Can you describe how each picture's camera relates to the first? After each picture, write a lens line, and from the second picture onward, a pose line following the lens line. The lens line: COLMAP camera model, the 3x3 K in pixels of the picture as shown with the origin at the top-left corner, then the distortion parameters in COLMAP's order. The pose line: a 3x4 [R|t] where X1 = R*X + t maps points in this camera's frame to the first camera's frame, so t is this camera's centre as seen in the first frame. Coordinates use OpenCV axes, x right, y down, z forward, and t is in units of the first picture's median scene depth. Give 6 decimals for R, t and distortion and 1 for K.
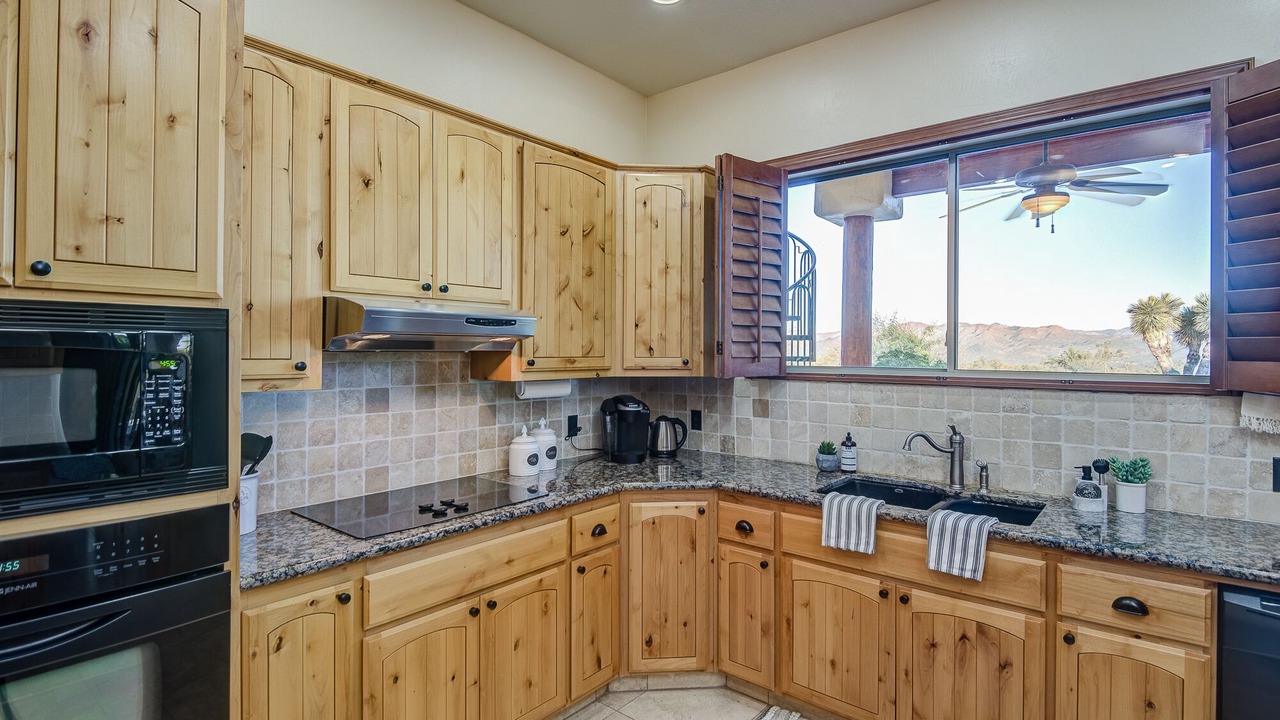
lens RADIAL K [[625.3, 0, 627.8], [0, 625.3, 352.8], [0, 0, 1]] dist [0.001540, -0.007015]
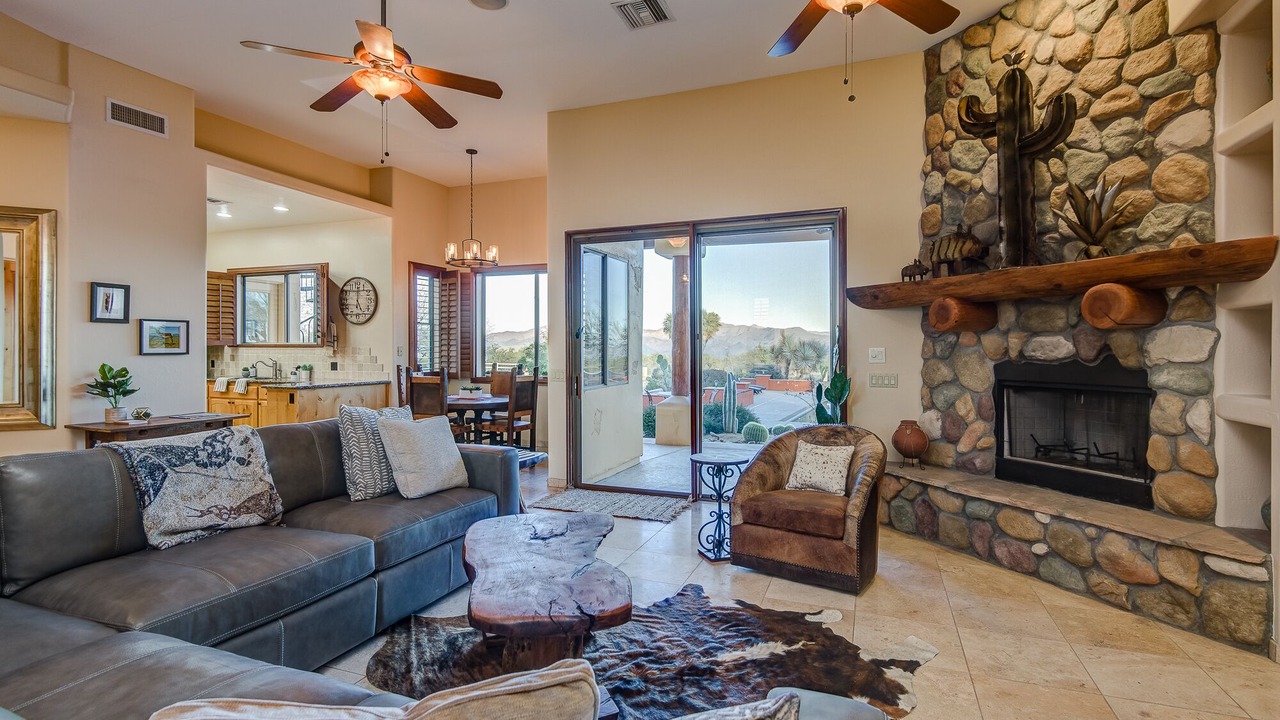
lens RADIAL K [[625.3, 0, 632.6], [0, 625.3, 349.1], [0, 0, 1]] dist [0.001540, -0.007015]
pose [[0.941257, 0.000445, 0.337690, 1.190904], [0.001457, 0.999984, -0.005377, 0.086160], [-0.337687, 0.005553, 0.941242, -2.751993]]
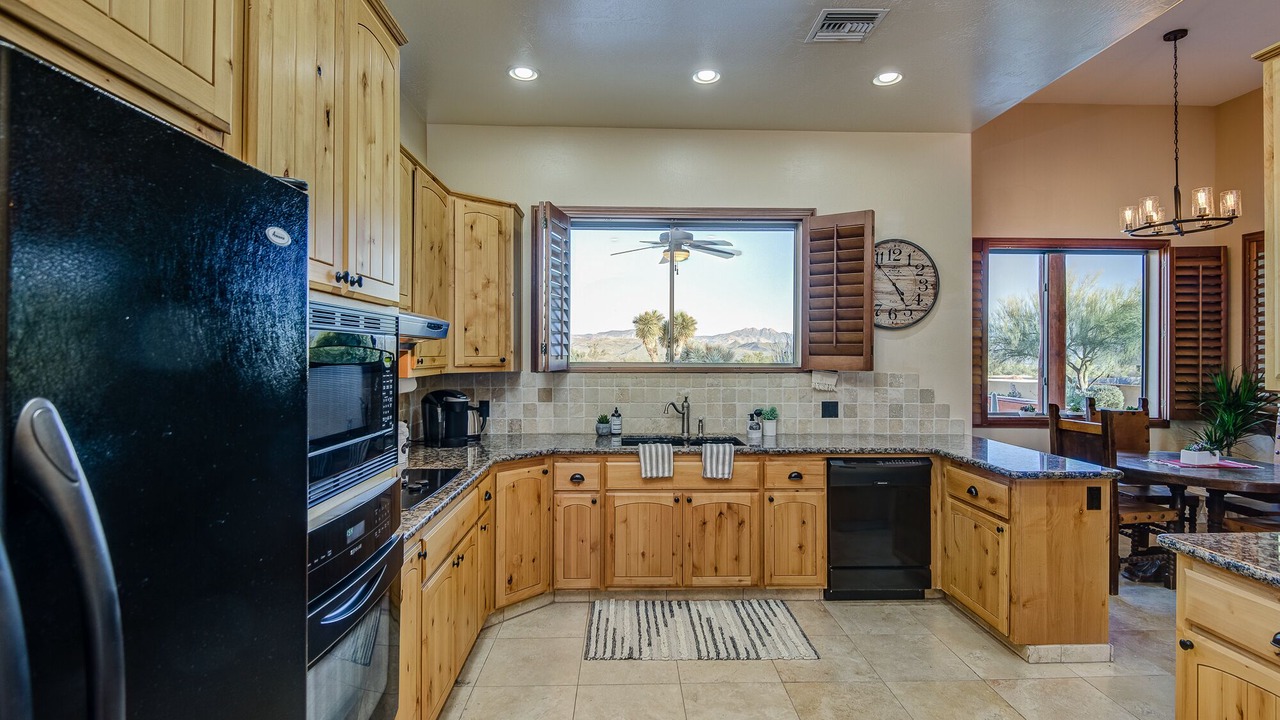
lens RADIAL K [[625.3, 0, 633.4], [0, 625.3, 357.3], [0, 0, 1]] dist [0.001540, -0.007015]
pose [[0.743787, -0.007445, 0.668375, -0.657509], [0.002849, 0.999964, 0.007967, 0.000735], [-0.668411, -0.004022, 0.743782, -0.114401]]
